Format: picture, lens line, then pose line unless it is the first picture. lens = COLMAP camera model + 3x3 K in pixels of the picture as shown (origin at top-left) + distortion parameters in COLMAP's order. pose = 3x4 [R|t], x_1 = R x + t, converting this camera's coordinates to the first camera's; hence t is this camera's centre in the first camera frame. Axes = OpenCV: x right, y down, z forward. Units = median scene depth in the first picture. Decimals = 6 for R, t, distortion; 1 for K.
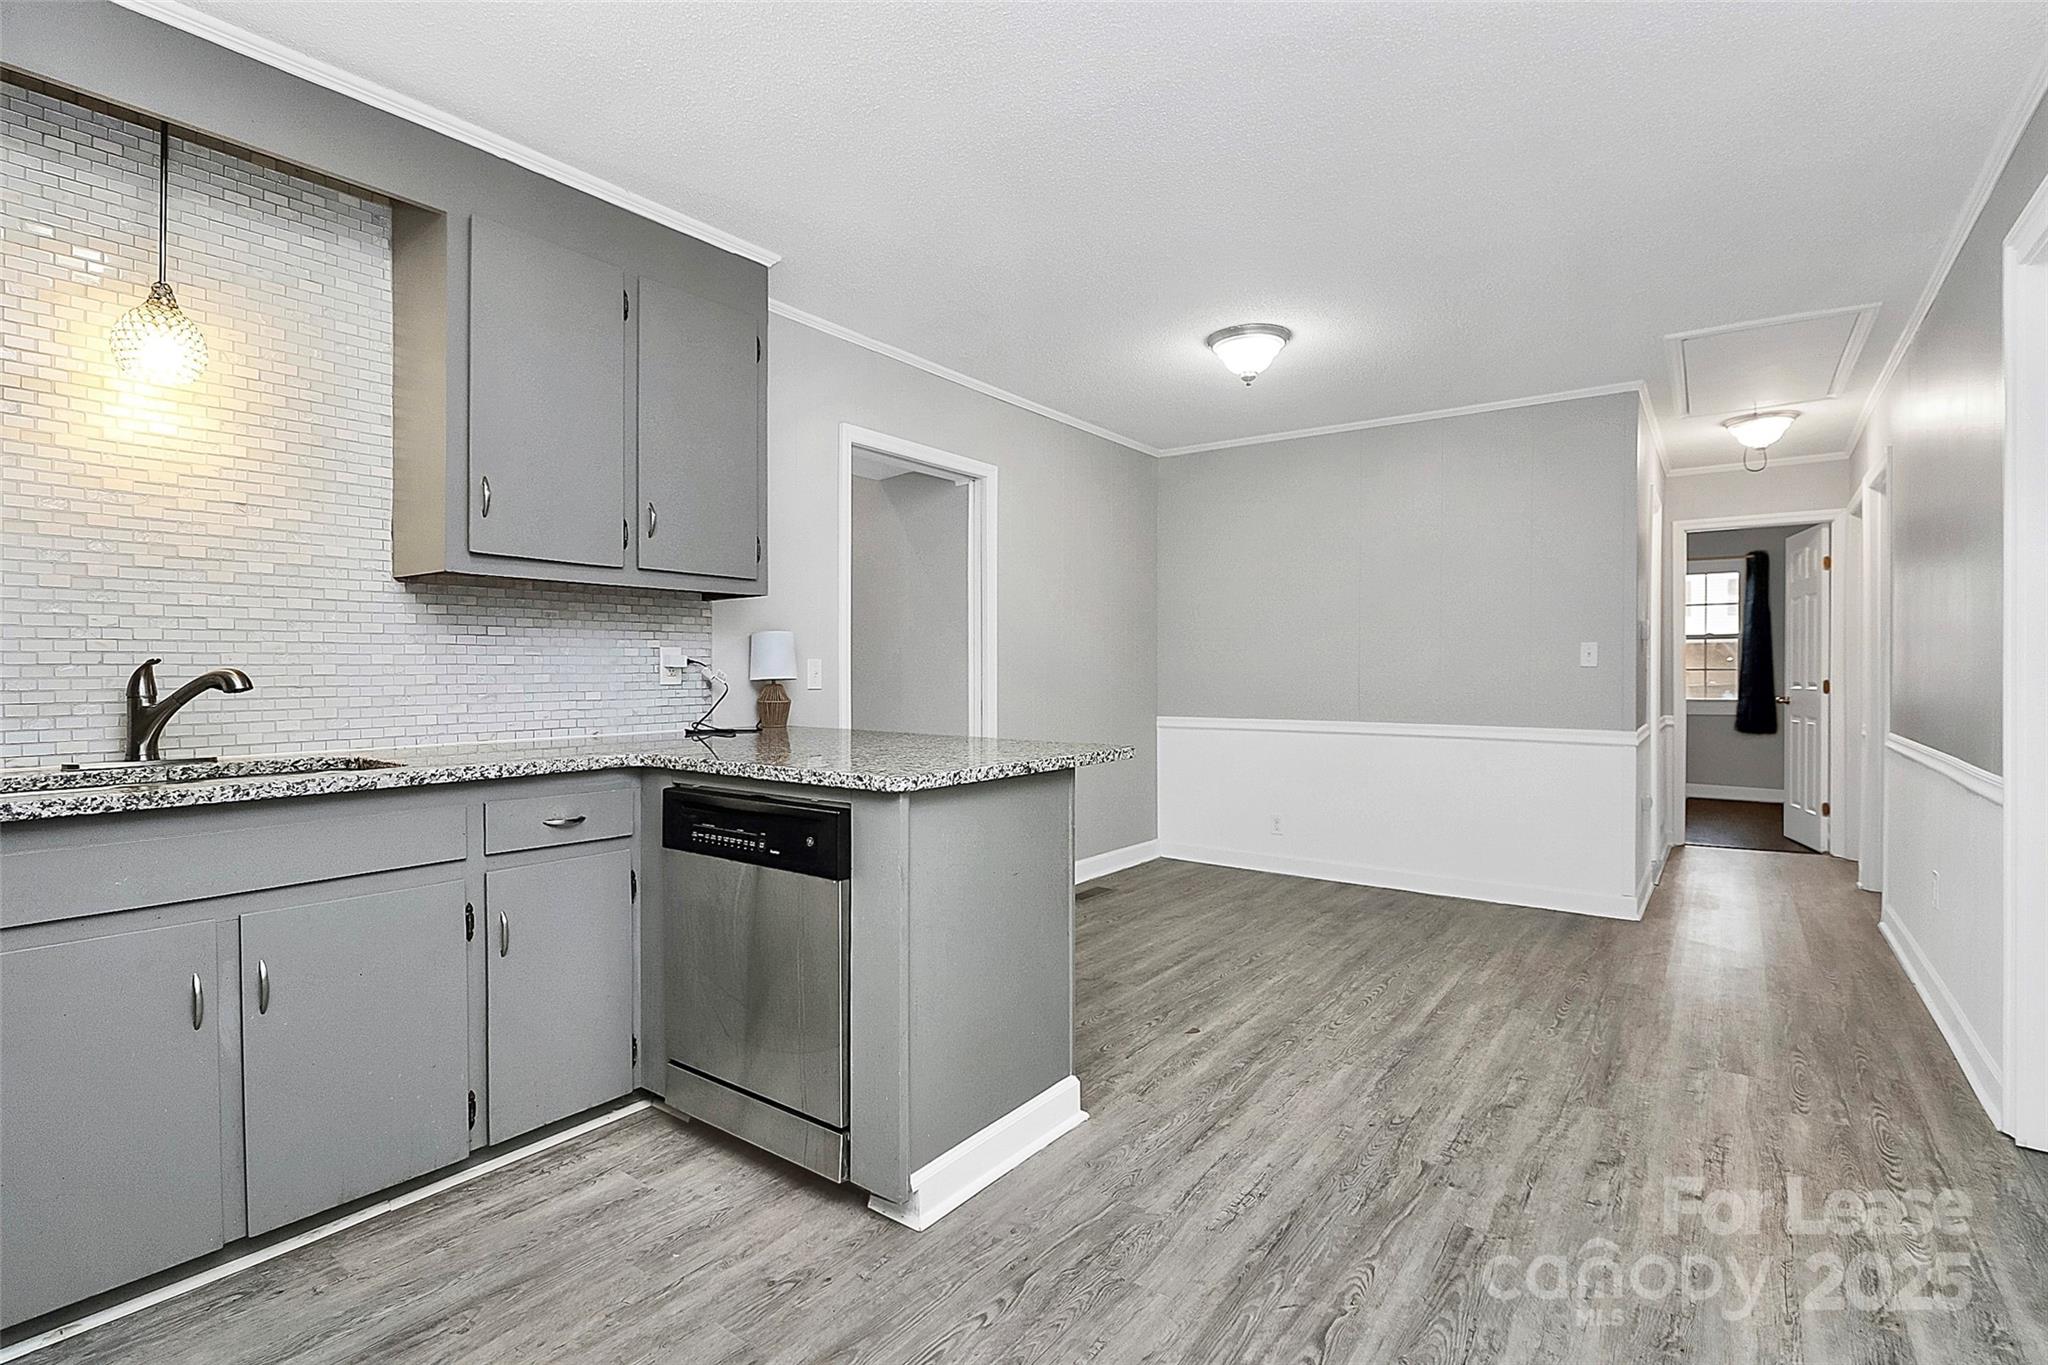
lens RADIAL K [[978.8, 0, 1021.0], [0, 978.8, 675.1], [0, 0, 1]] dist [-0.001109, -0.007550]
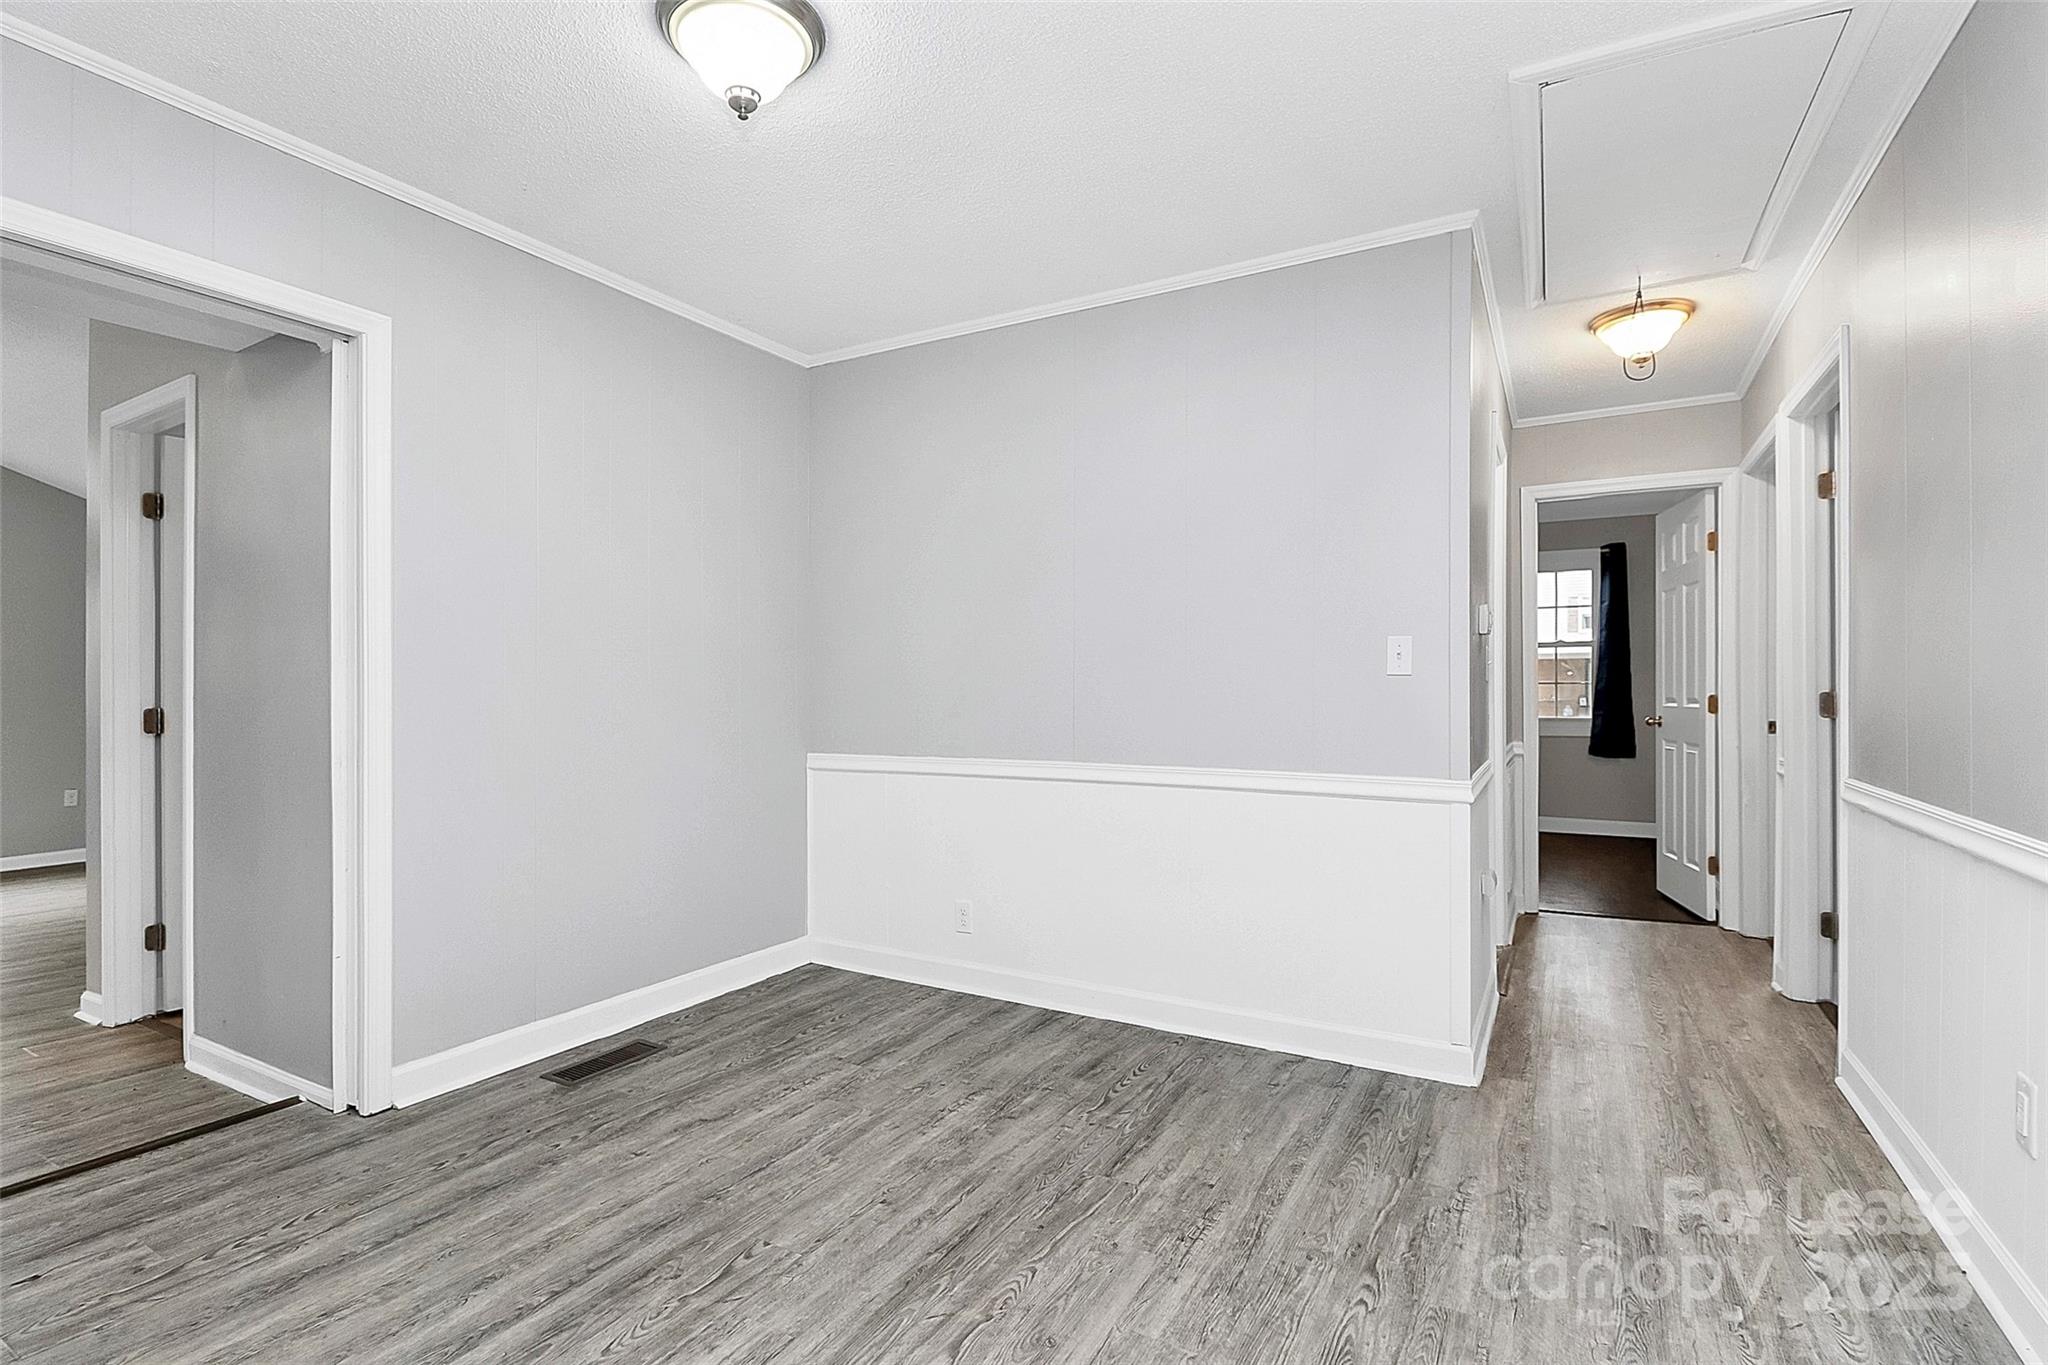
lens RADIAL K [[978.8, 0, 1021.9], [0, 978.8, 687.8], [0, 0, 1]] dist [-0.001109, -0.007550]
pose [[0.992985, -0.002990, 0.118202, 0.207302], [0.003725, 0.999975, -0.005998, 0.002029], [-0.118181, 0.006396, 0.992971, 0.316239]]
